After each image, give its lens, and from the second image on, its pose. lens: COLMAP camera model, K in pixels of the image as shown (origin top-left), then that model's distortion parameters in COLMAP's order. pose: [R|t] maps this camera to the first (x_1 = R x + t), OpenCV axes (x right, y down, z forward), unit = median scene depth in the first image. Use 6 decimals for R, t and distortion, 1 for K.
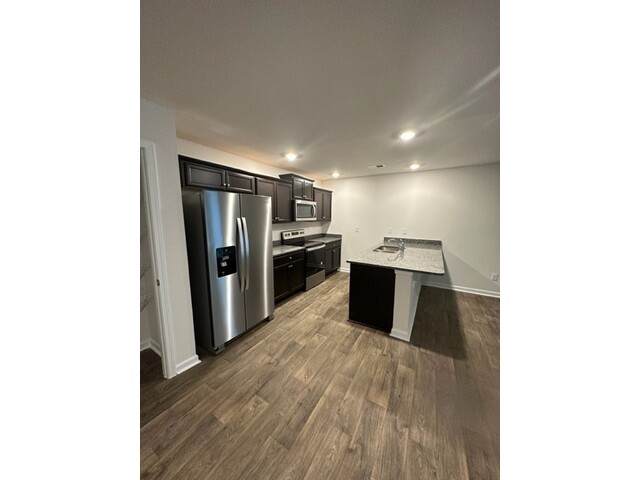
lens RADIAL K [[191.5, 0, 319.4], [0, 191.5, 239.5], [0, 0, 1]] dist [-0.000691, -0.000019]
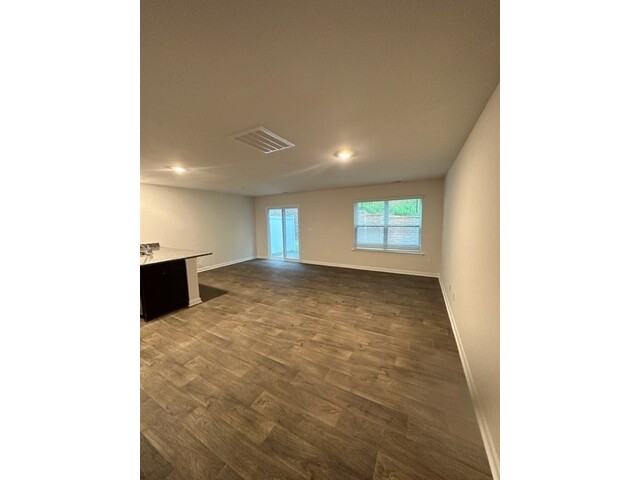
lens RADIAL K [[191.5, 0, 319.4], [0, 191.5, 239.5], [0, 0, 1]] dist [-0.000691, -0.000019]
pose [[-0.047524, -0.113344, 0.992419, -0.857481], [0.147658, 0.981828, 0.119206, -0.008497], [-0.987896, 0.152204, -0.029924, 0.019571]]
